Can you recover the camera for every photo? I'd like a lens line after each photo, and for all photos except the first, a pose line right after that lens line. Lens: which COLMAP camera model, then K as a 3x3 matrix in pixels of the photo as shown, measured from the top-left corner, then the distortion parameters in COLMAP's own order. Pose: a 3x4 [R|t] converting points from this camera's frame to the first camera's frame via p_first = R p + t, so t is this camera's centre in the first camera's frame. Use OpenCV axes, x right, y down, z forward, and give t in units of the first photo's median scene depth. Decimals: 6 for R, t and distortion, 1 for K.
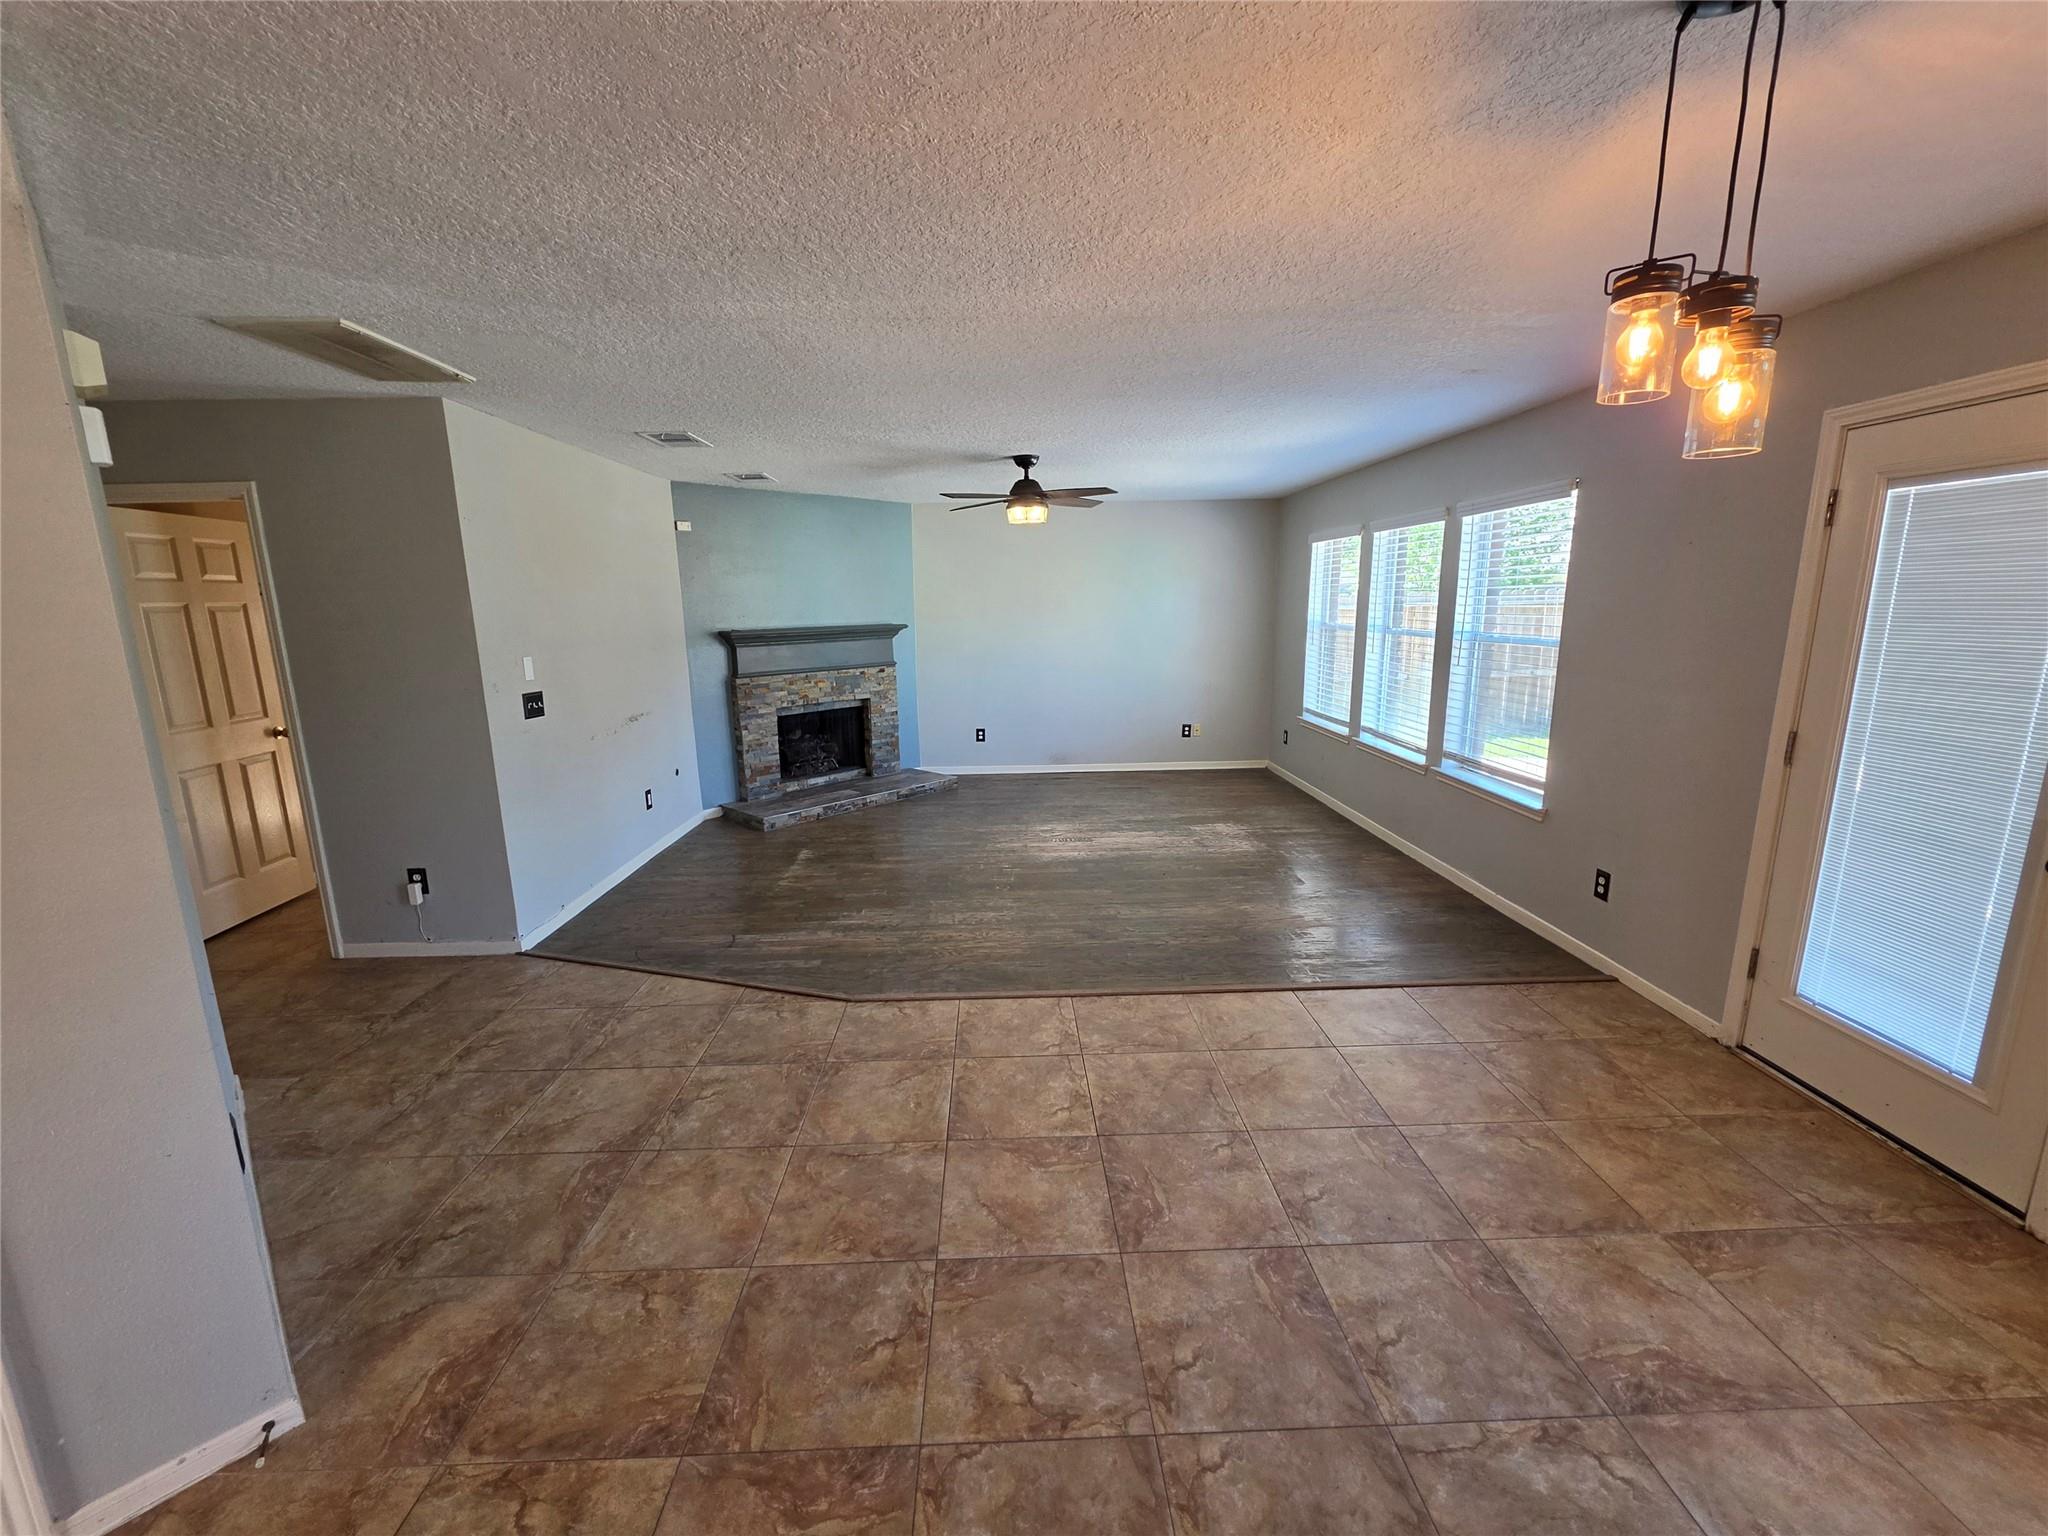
lens RADIAL K [[819.1, 0, 1017.8], [0, 819.1, 762.7], [0, 0, 1]] dist [-0.002415, -0.000001]
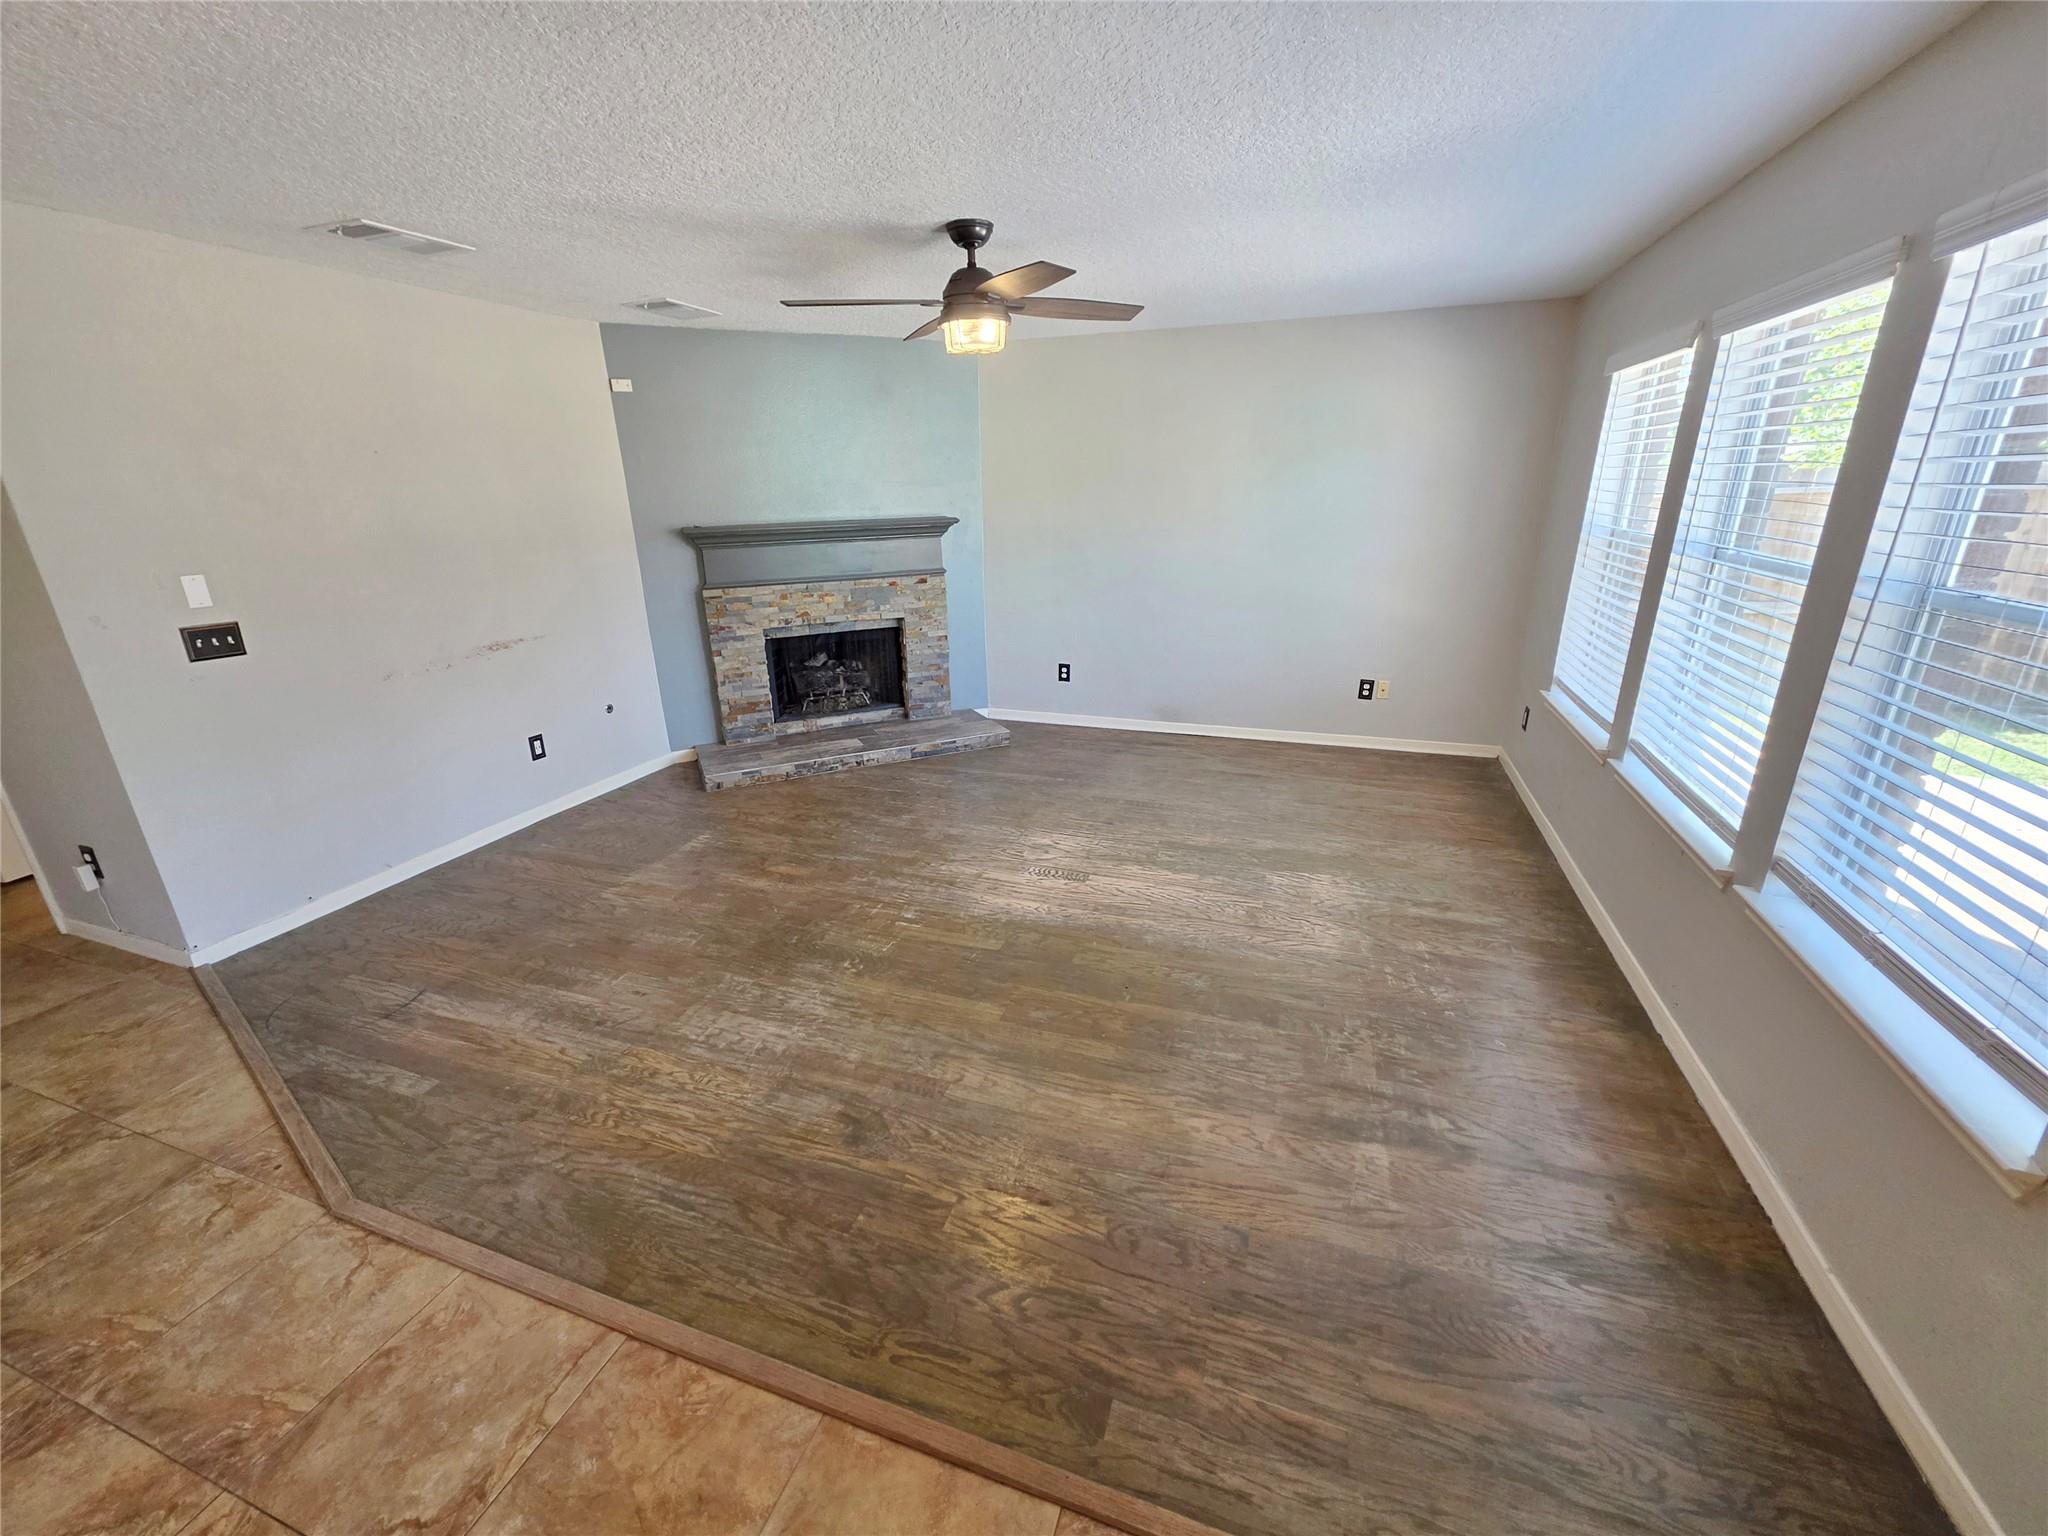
lens RADIAL K [[826.2, 0, 1019.6], [0, 826.2, 765.3], [0, 0, 1]] dist [-0.003987, 0.000532]
pose [[0.933810, 0.114254, -0.339036, 0.230458], [-0.065262, 0.986135, 0.152572, -0.080244], [0.351767, -0.120347, 0.928319, 0.368080]]
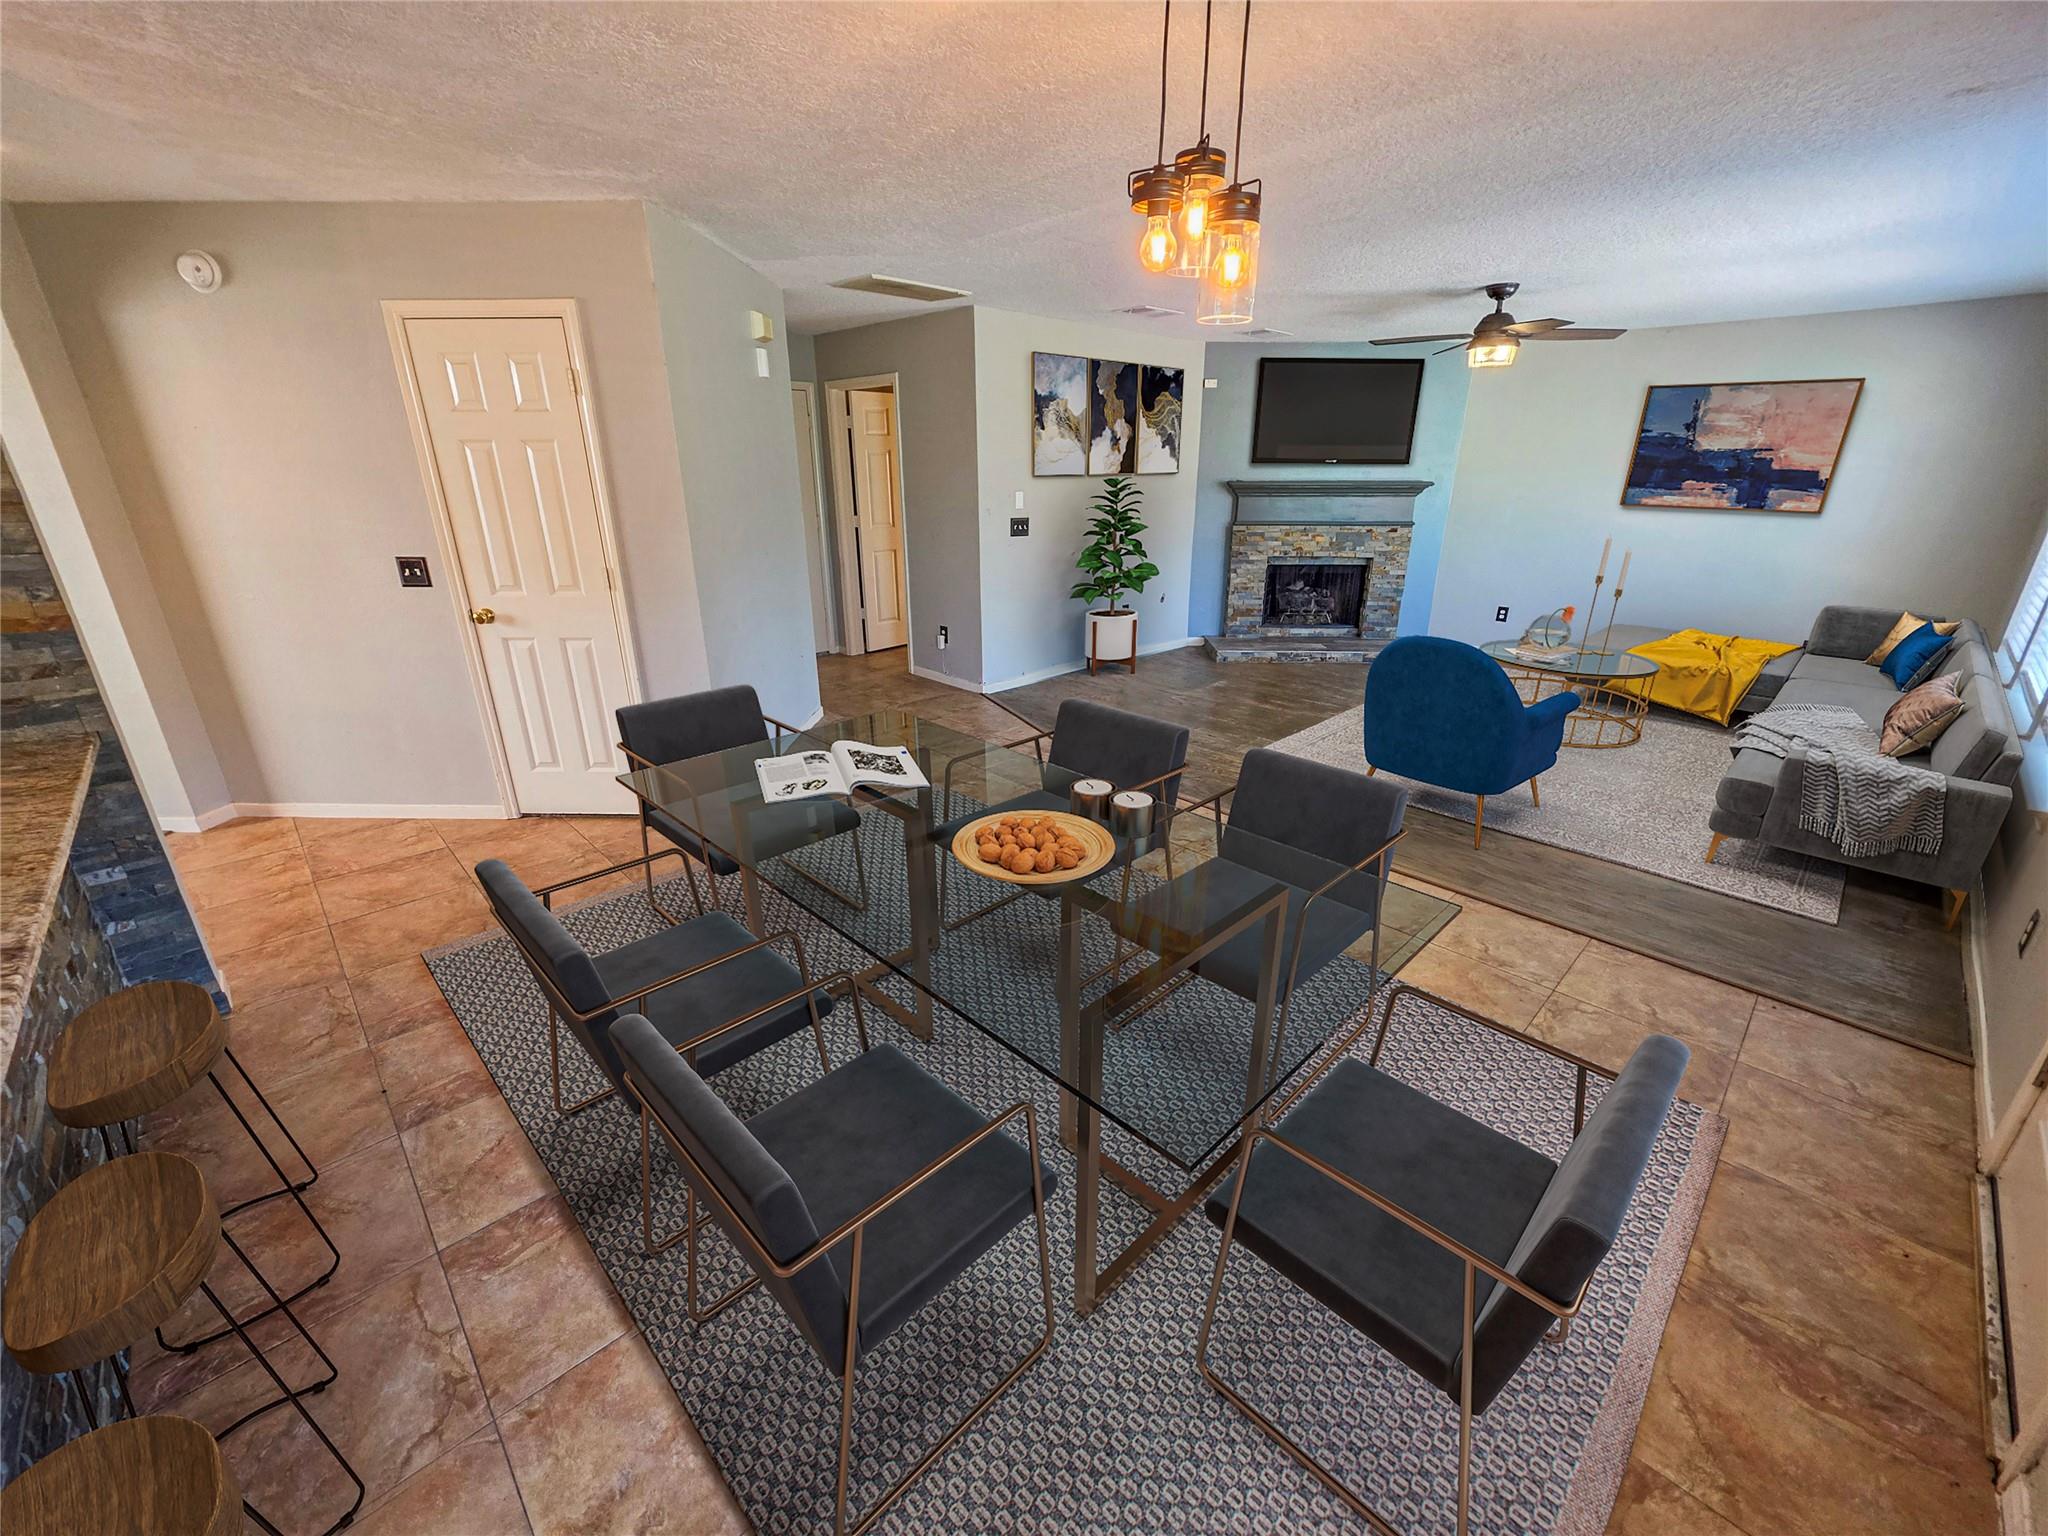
lens RADIAL K [[826.6, 0, 1034.5], [0, 826.6, 763.3], [0, 0, 1]] dist [-0.001388, -0.000041]
pose [[0.680736, 0.269426, -0.681181, 0.341429], [-0.154464, 0.961791, 0.226052, -0.002842], [0.716058, -0.048664, 0.696342, -0.001223]]
